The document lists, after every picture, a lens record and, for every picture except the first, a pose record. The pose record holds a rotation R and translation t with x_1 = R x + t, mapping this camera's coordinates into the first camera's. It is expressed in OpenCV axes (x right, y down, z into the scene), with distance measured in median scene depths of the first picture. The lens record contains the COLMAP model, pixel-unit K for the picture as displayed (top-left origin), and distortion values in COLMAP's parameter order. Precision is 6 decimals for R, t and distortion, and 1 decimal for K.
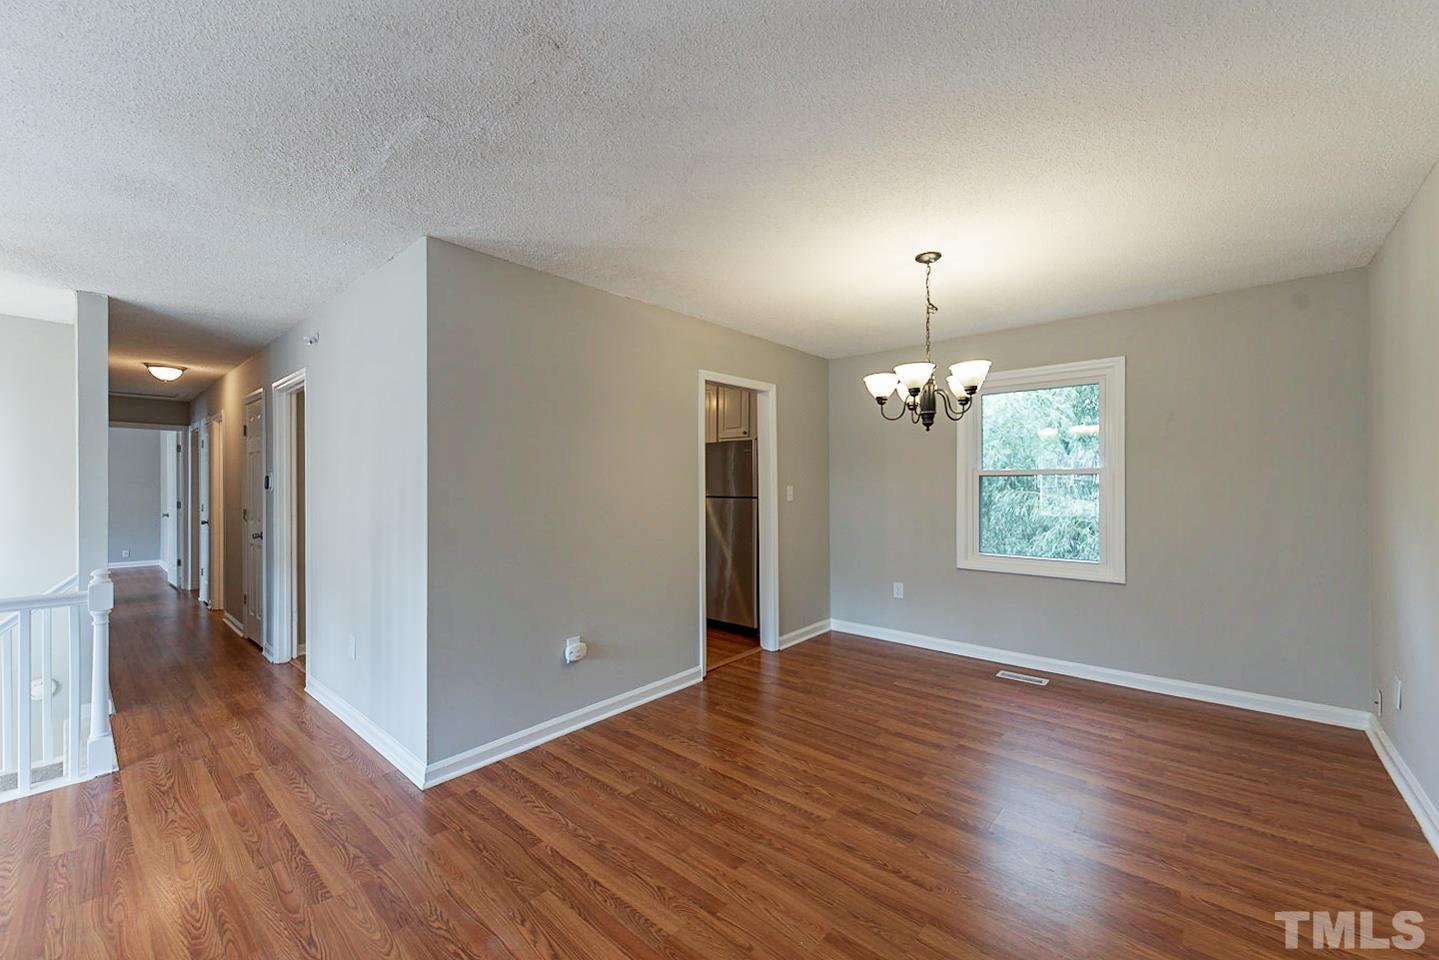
lens RADIAL K [[568.6, 0, 738.0], [0, 568.6, 480.6], [0, 0, 1]] dist [0.002815, -0.002015]
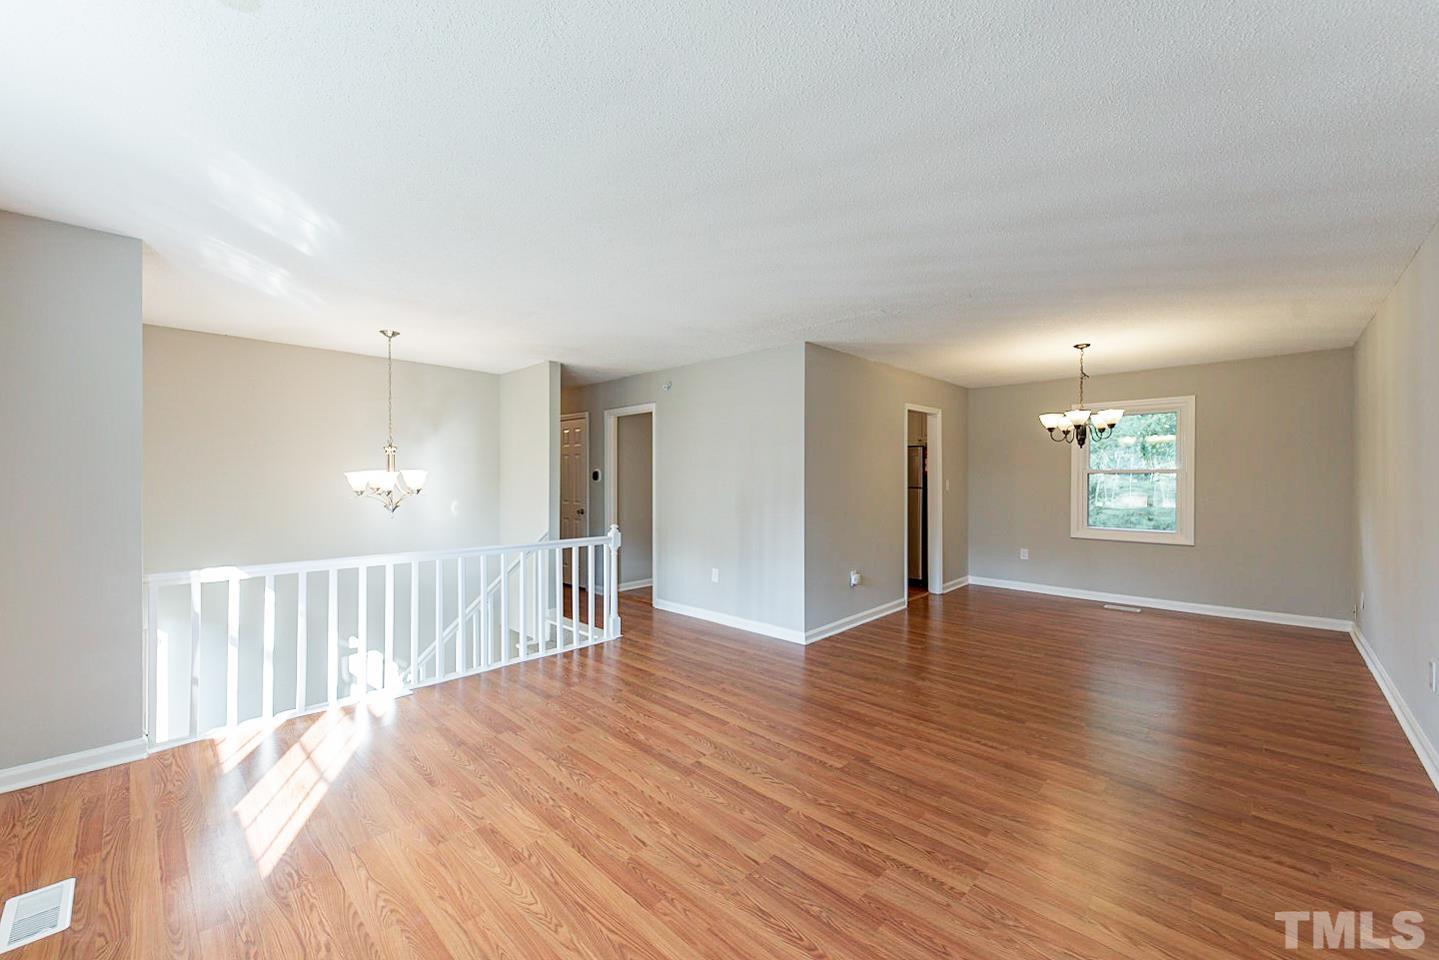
lens RADIAL K [[568.6, 0, 743.1], [0, 568.6, 477.3], [0, 0, 1]] dist [0.002815, -0.002015]
pose [[0.999270, 0.005646, -0.037790, -0.460670], [-0.005391, 0.999962, 0.006858, -0.005330], [0.037827, -0.006650, 0.999262, -0.556515]]
